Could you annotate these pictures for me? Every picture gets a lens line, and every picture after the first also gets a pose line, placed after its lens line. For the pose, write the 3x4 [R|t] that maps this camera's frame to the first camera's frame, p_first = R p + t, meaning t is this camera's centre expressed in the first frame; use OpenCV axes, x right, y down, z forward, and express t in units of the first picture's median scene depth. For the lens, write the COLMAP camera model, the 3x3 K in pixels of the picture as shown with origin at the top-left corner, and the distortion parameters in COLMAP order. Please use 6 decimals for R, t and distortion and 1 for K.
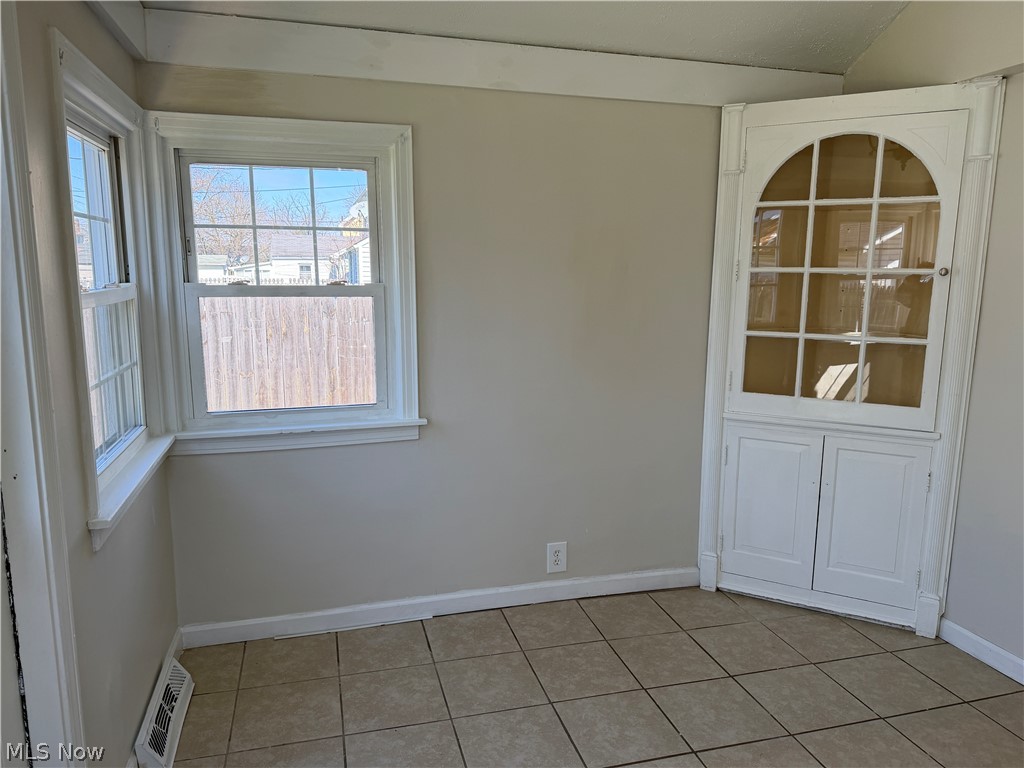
lens RADIAL K [[729.2, 0, 513.5], [0, 729.2, 374.7], [0, 0, 1]] dist [0.059548, -0.075426]
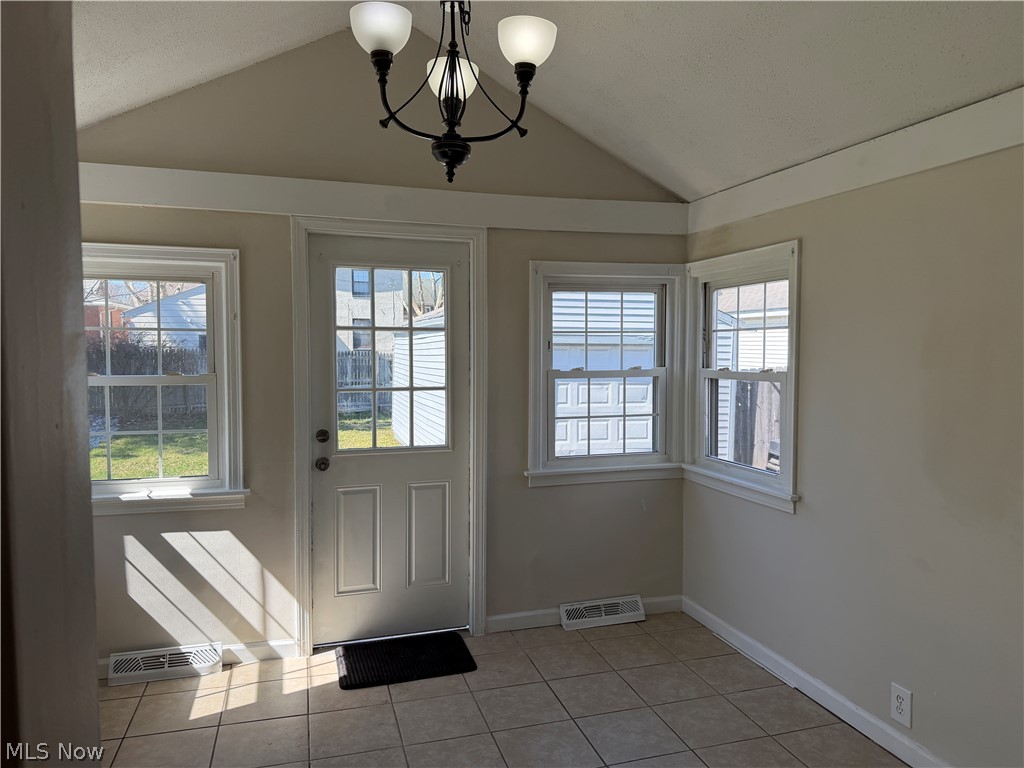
lens RADIAL K [[729.2, 0, 518.5], [0, 729.2, 371.5], [0, 0, 1]] dist [0.059548, -0.075426]
pose [[0.017778, 0.029115, -0.999418, 1.060401], [-0.148244, 0.988605, 0.026163, -0.101036], [0.988791, 0.147693, 0.021892, 0.589441]]
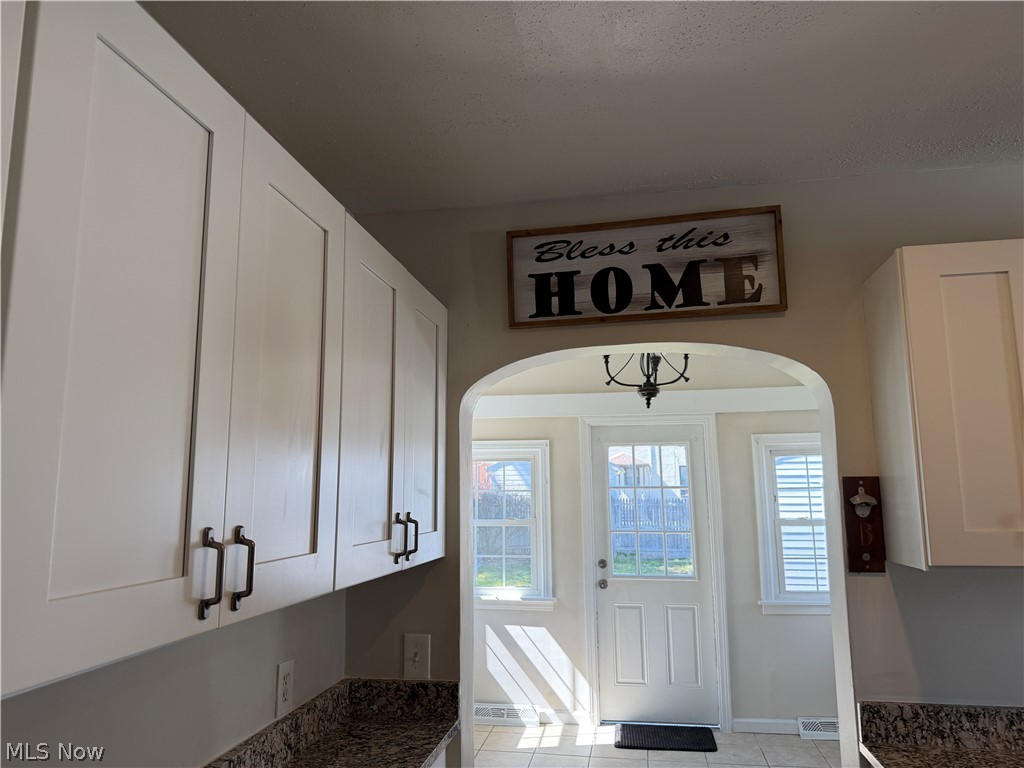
lens RADIAL K [[729.2, 0, 531.1], [0, 729.2, 376.5], [0, 0, 1]] dist [0.059548, -0.075426]
pose [[-0.403239, -0.145578, -0.903441, 1.613387], [-0.130173, 0.986350, -0.100837, -0.164495], [0.905789, 0.076942, -0.416685, 0.875907]]
